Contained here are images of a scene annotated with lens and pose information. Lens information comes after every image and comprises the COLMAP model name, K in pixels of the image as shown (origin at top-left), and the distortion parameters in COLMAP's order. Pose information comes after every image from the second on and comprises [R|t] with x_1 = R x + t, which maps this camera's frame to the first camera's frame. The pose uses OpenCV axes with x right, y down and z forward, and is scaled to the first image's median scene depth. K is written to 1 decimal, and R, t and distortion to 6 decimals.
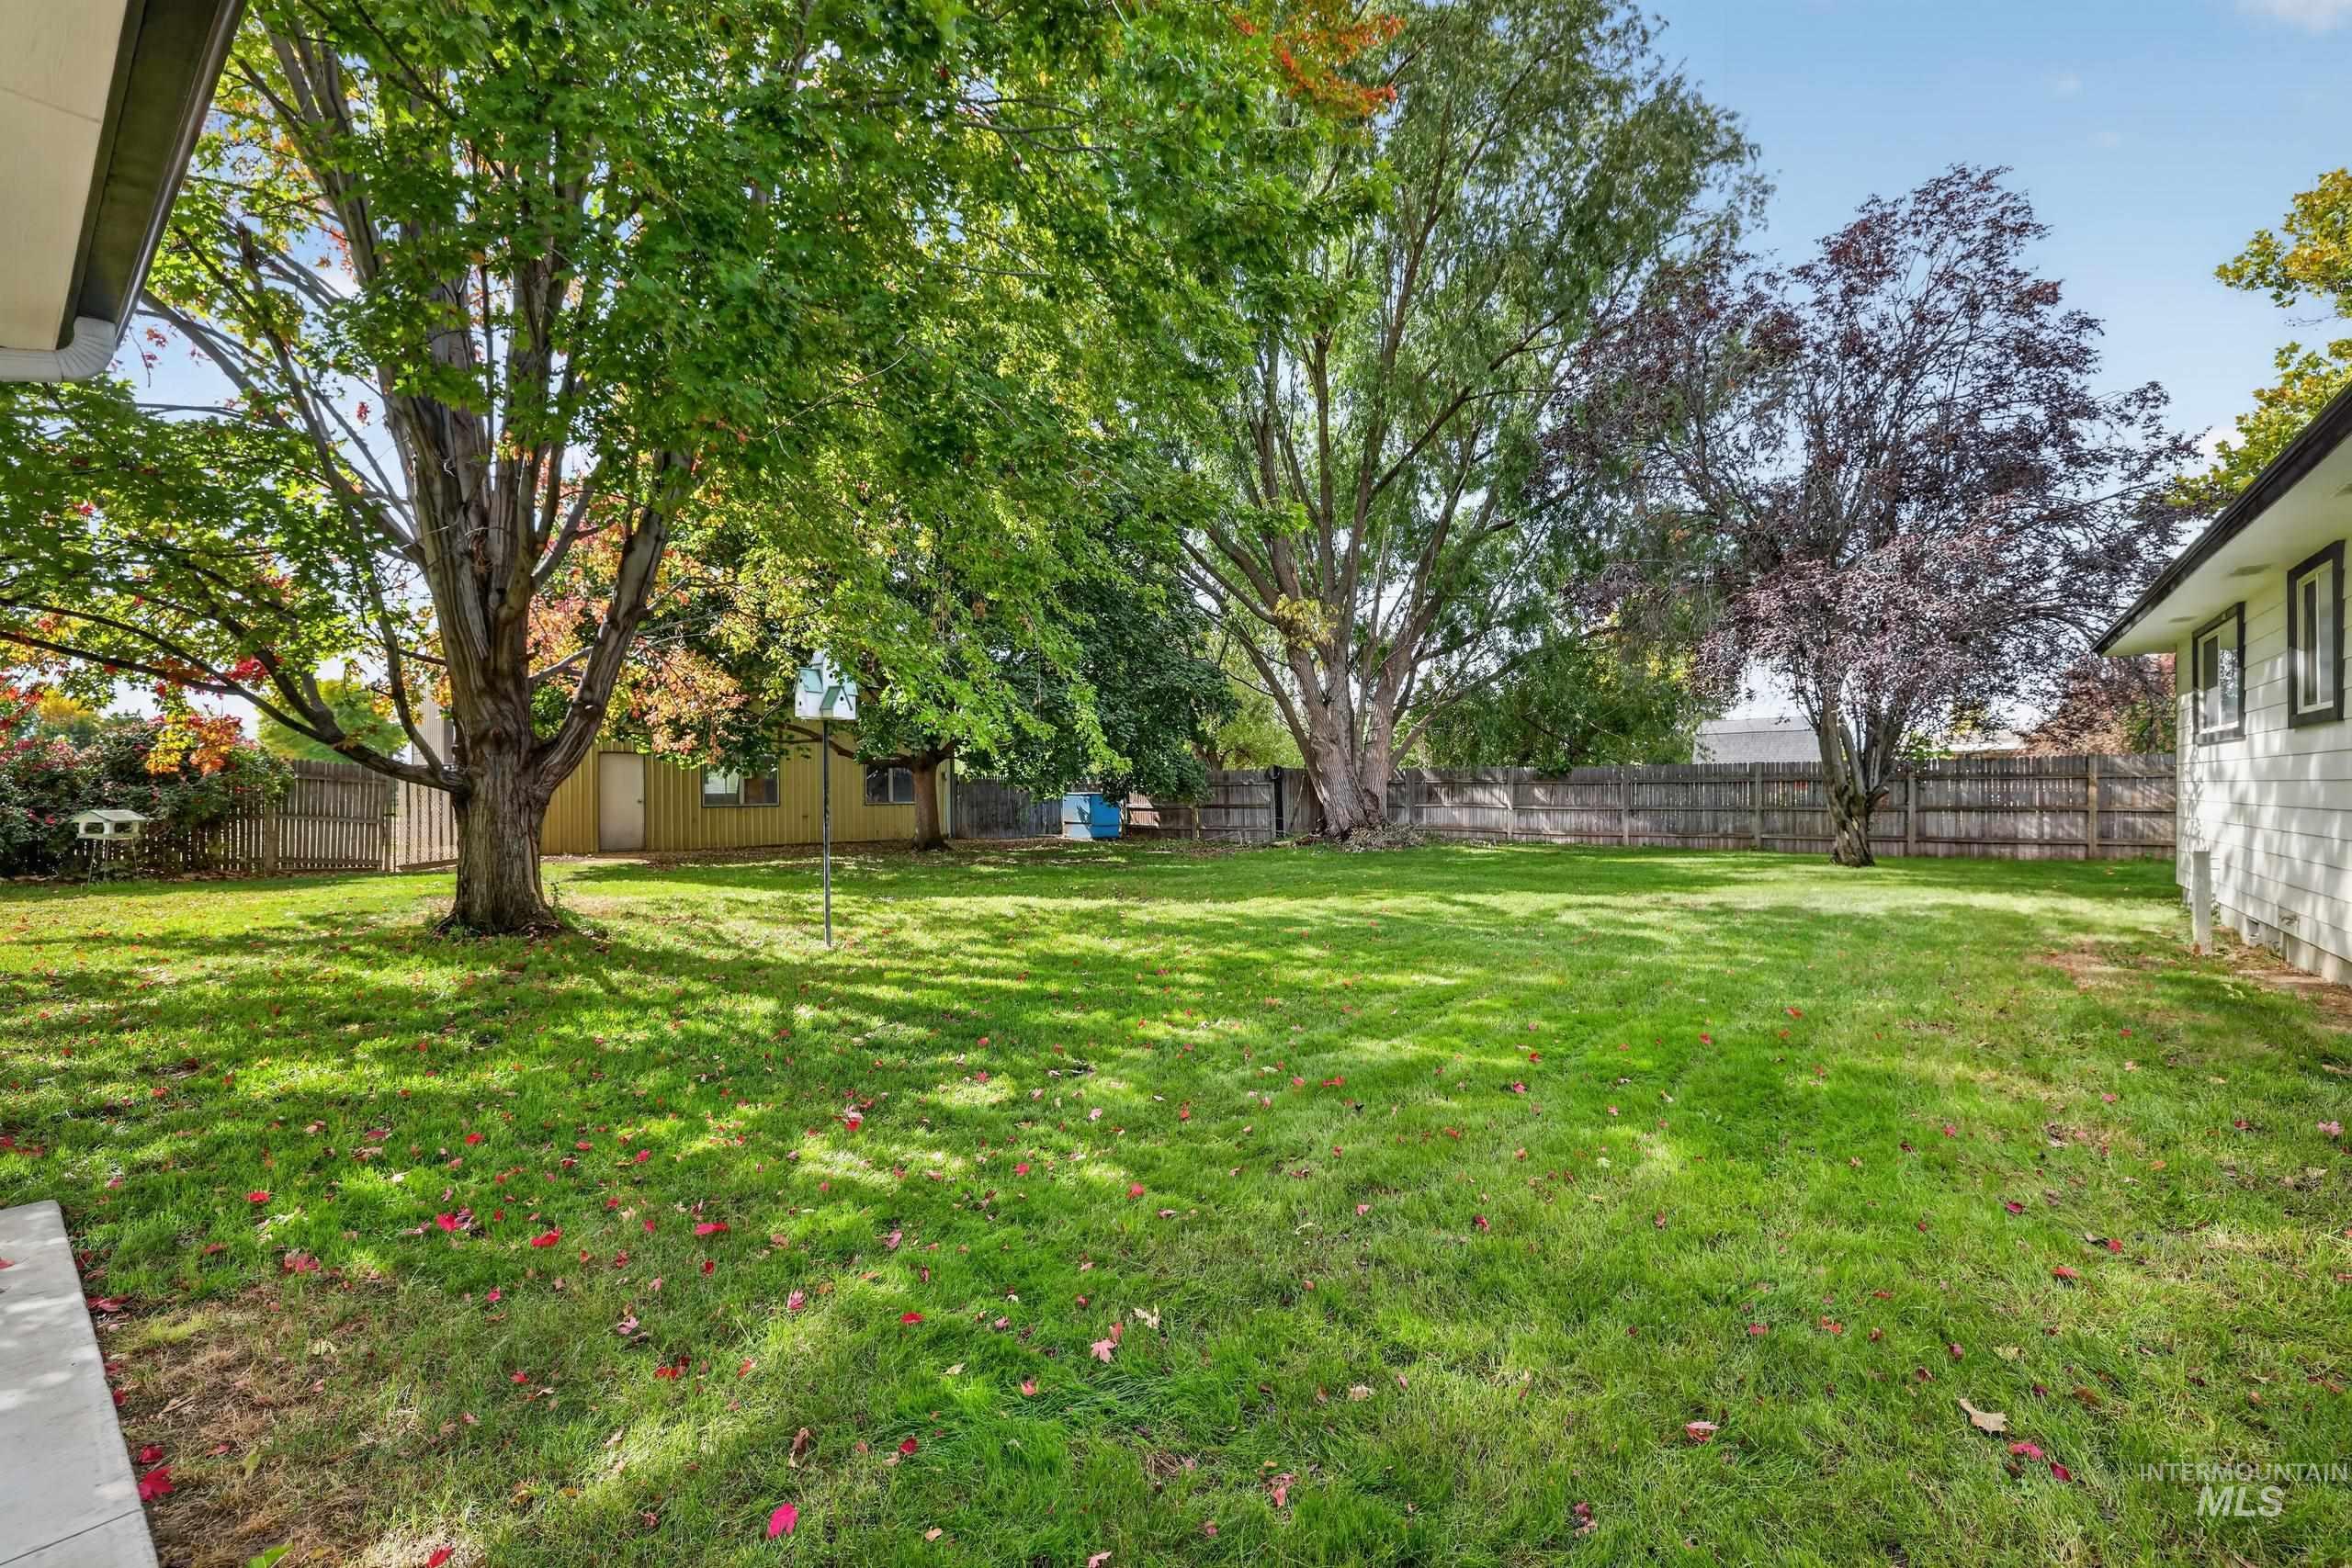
lens RADIAL K [[1002.7, 0, 1180.4], [0, 1002.7, 783.5], [0, 0, 1]] dist [-0.048258, 0.013419]
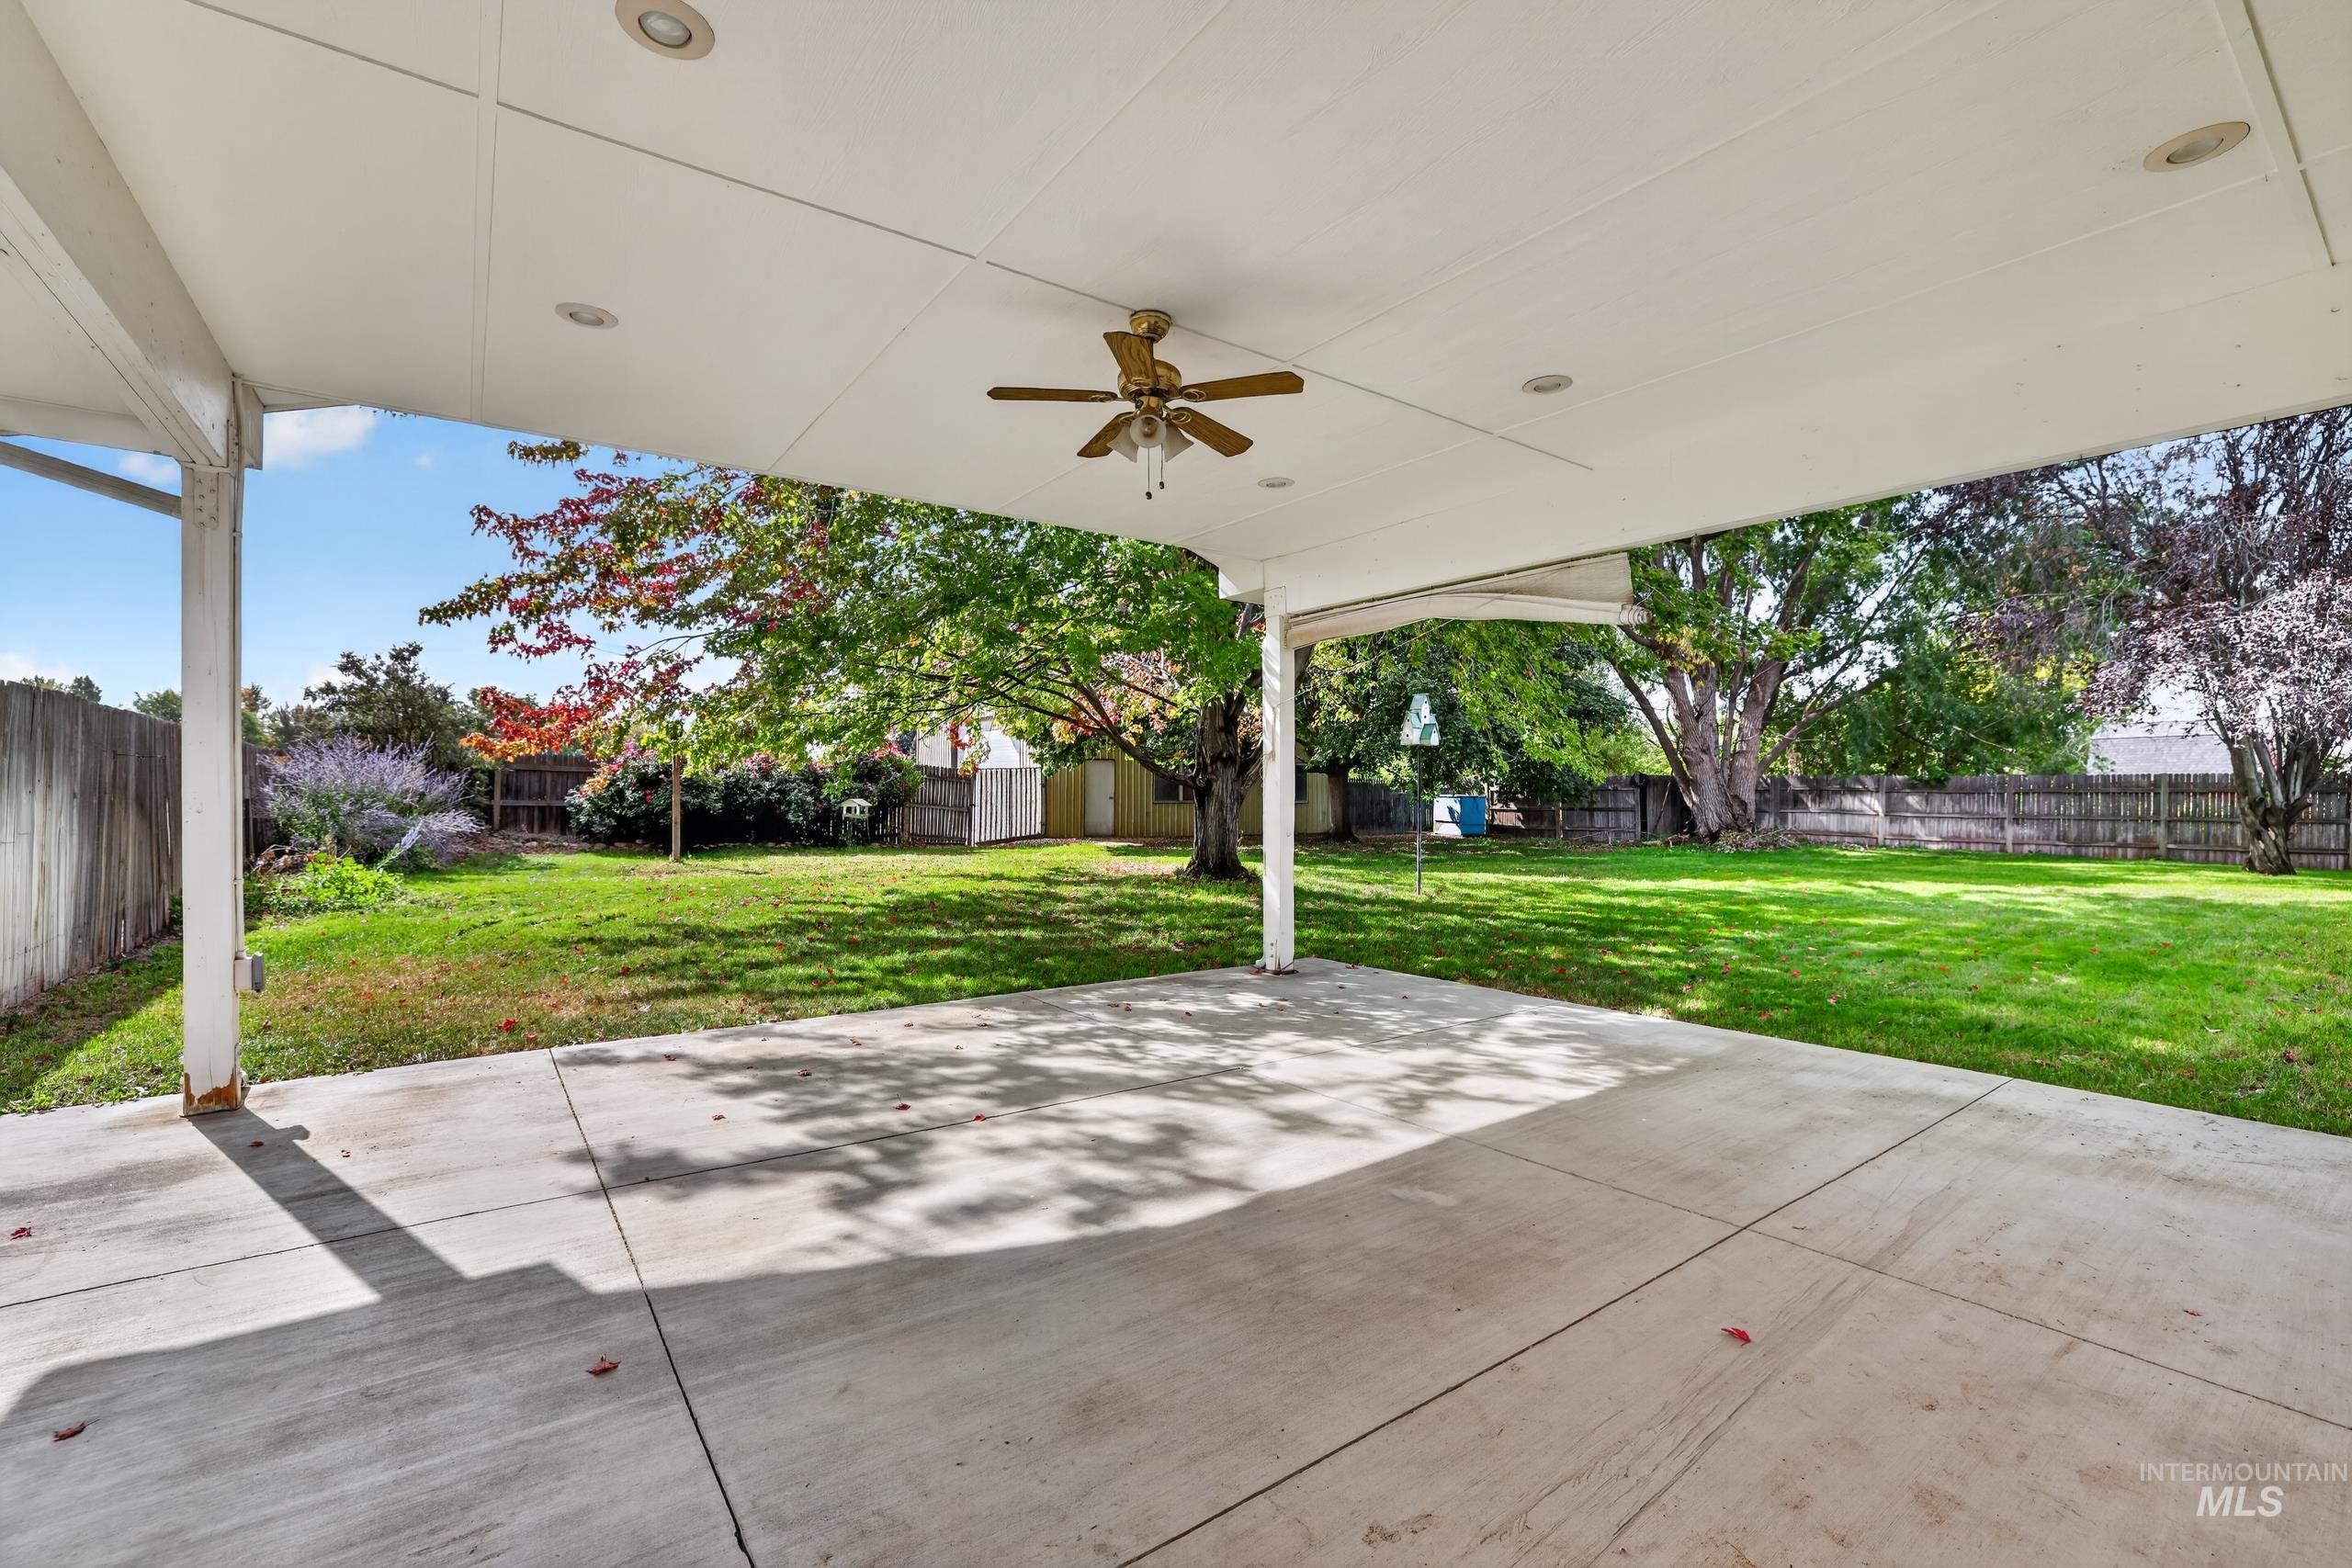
lens RADIAL K [[1002.7, 0, 1175.3], [0, 1002.7, 791.9], [0, 0, 1]] dist [-0.048258, 0.013419]
pose [[0.962037, 0.011462, -0.272678, -0.109981], [-0.009702, 0.999922, 0.007802, -0.000286], [0.272746, -0.004860, 0.962074, -0.211087]]
